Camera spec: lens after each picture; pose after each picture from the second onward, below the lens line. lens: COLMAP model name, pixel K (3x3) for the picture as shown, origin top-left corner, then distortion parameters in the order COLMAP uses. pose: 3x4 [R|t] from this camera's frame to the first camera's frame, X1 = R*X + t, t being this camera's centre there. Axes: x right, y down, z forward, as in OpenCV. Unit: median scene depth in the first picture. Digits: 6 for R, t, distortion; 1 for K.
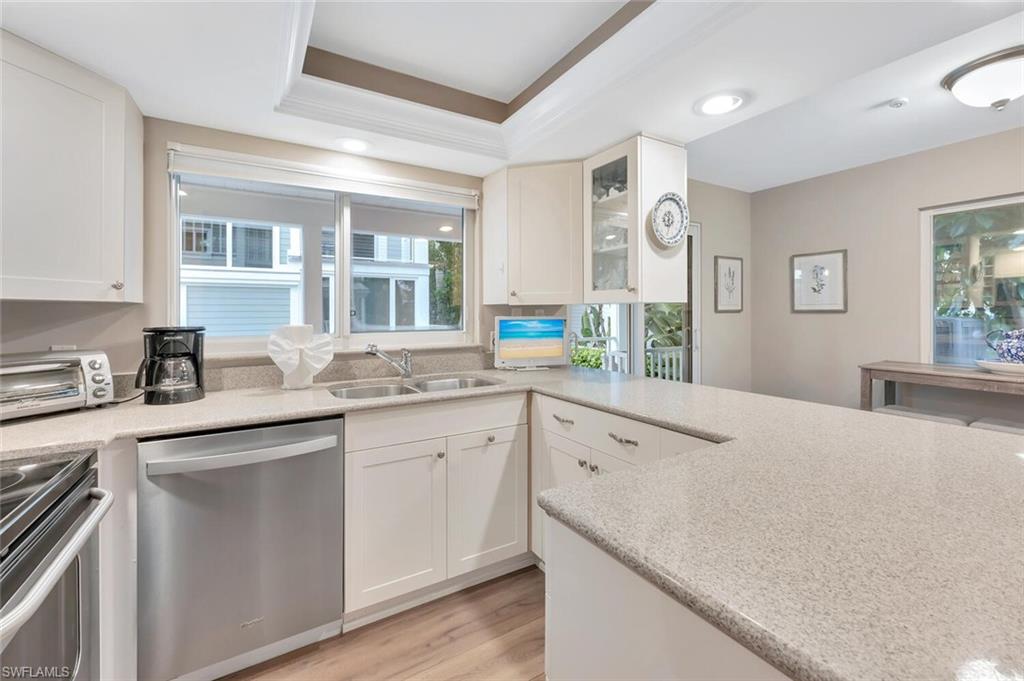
lens RADIAL K [[422.5, 0, 520.6], [0, 422.5, 312.6], [0, 0, 1]] dist [0.000522, 0.000174]
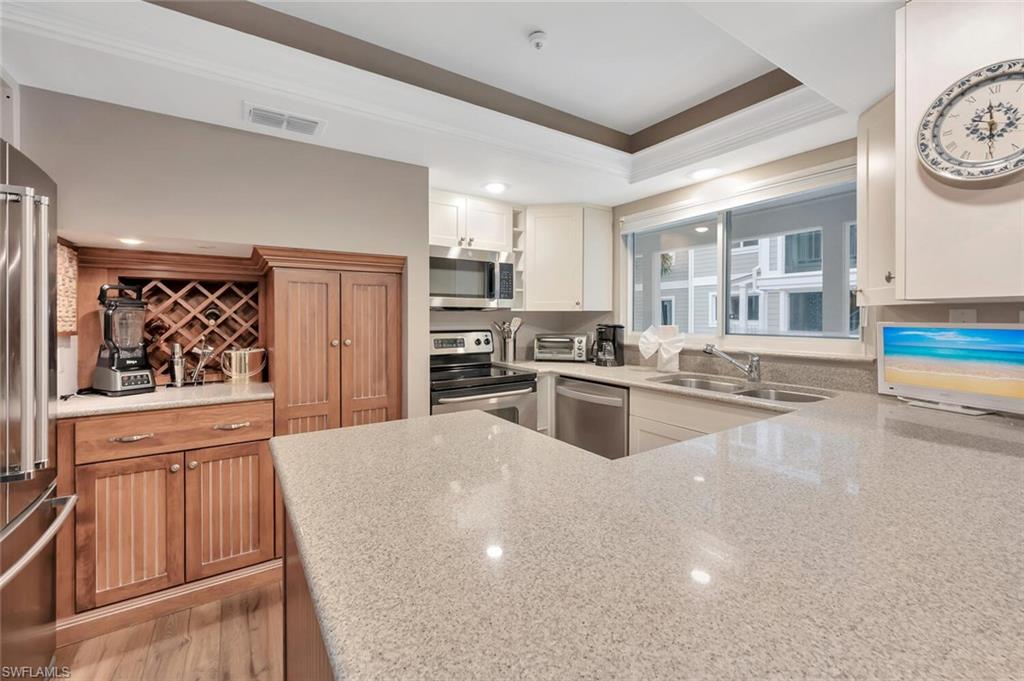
lens RADIAL K [[422.5, 0, 505.3], [0, 422.5, 320.3], [0, 0, 1]] dist [0.000522, 0.000174]
pose [[0.030570, 0.012821, -0.999450, 0.795317], [0.001882, 0.999915, 0.012885, -0.005691], [0.999531, -0.002274, 0.030543, 0.427232]]
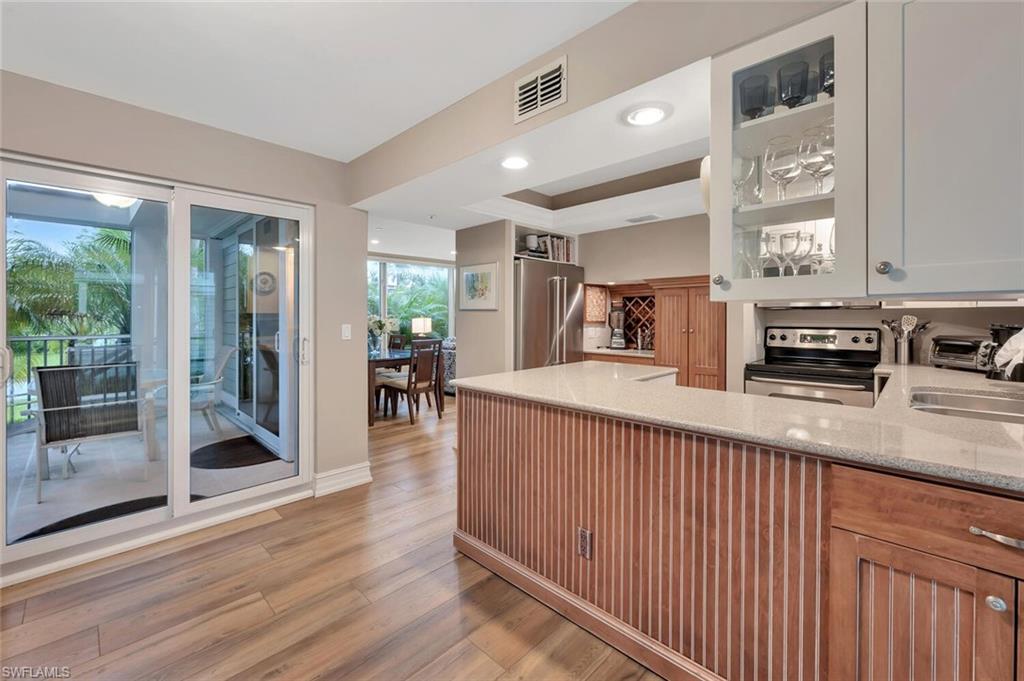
lens RADIAL K [[422.5, 0, 521.3], [0, 422.5, 315.0], [0, 0, 1]] dist [0.000522, 0.000174]
pose [[-0.966185, 0.010047, -0.257653, 0.848164], [0.009525, 0.999949, 0.003272, -0.015207], [0.257673, 0.000707, -0.966232, 1.579767]]
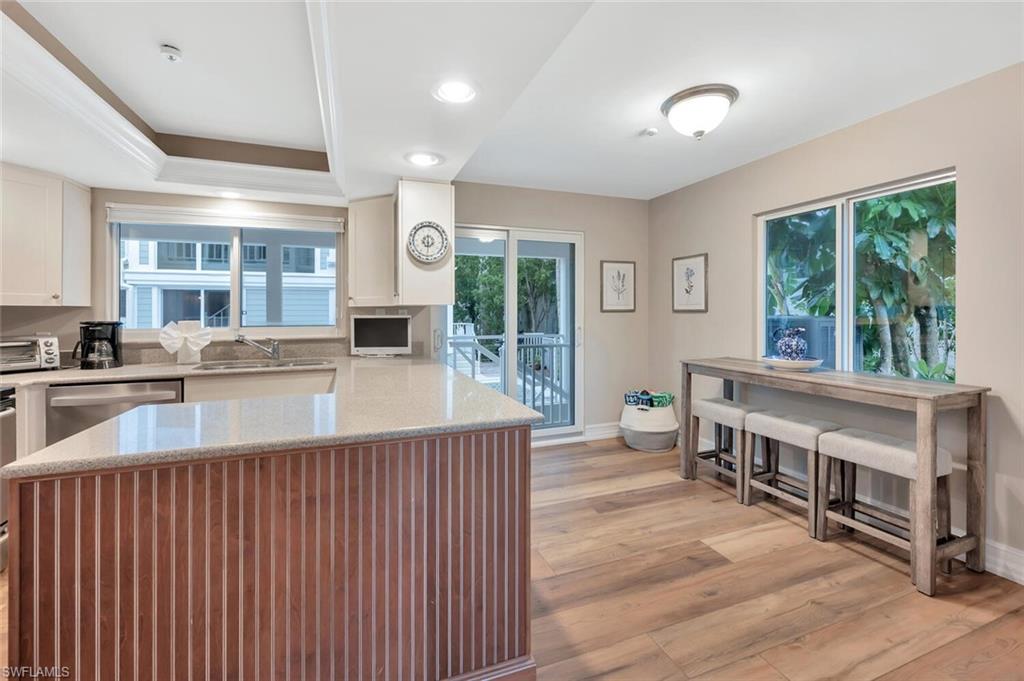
lens RADIAL K [[422.5, 0, 512.9], [0, 422.5, 312.3], [0, 0, 1]] dist [0.000522, 0.000174]
pose [[0.983564, 0.001363, -0.180552, 0.826257], [-0.000842, 0.999995, 0.002966, -0.005724], [0.180555, -0.002765, 0.983561, -0.234043]]
